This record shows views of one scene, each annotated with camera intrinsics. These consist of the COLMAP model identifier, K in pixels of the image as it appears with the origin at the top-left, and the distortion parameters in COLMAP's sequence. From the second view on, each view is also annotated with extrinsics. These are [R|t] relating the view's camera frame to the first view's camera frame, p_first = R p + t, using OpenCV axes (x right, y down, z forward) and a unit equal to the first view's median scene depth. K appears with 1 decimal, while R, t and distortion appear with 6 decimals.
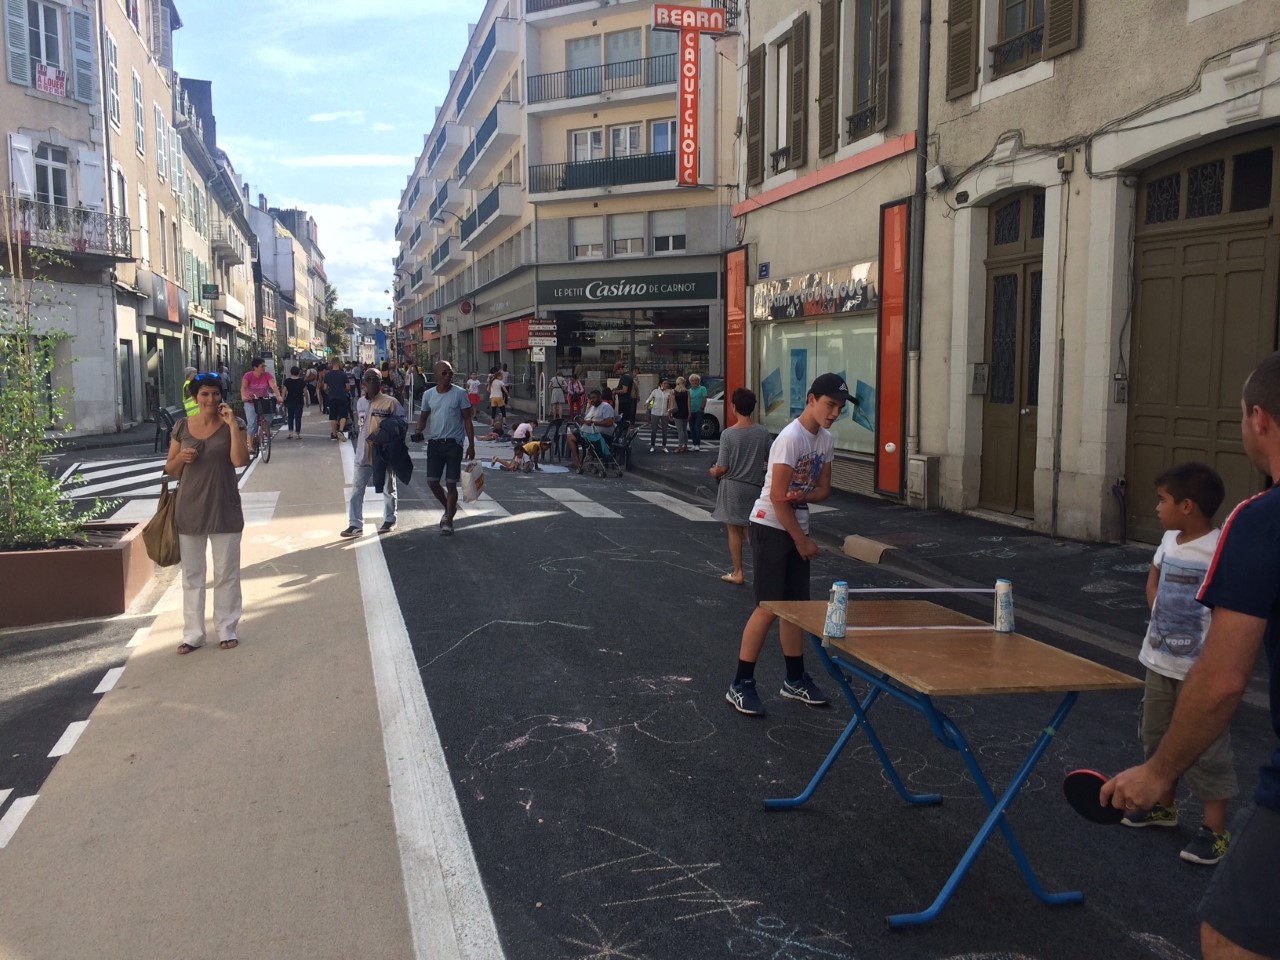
lens RADIAL K [[1060.1, 0, 640.0], [0, 1060.1, 480.0], [0, 0, 1]] dist [0.054303, -0.007416]
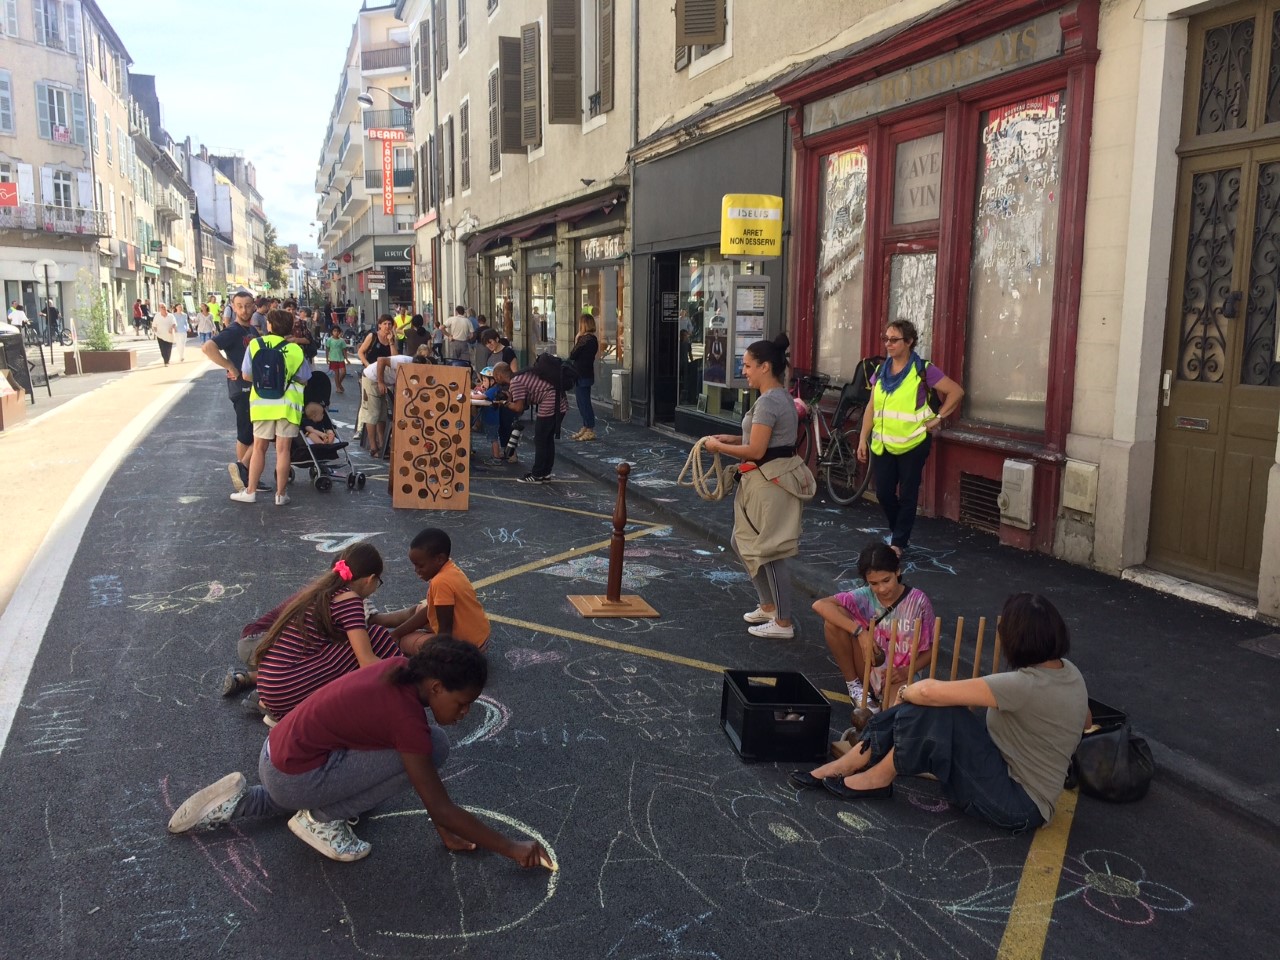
lens RADIAL K [[1071.4, 0, 640.0], [0, 1071.4, 480.0], [0, 0, 1]] dist [0.030883, -0.012607]
pose [[0.999365, 0.004168, 0.035386, 0.205843], [-0.006151, 0.998405, 0.056129, 0.052189], [-0.035096, -0.056311, 0.997796, -0.504652]]
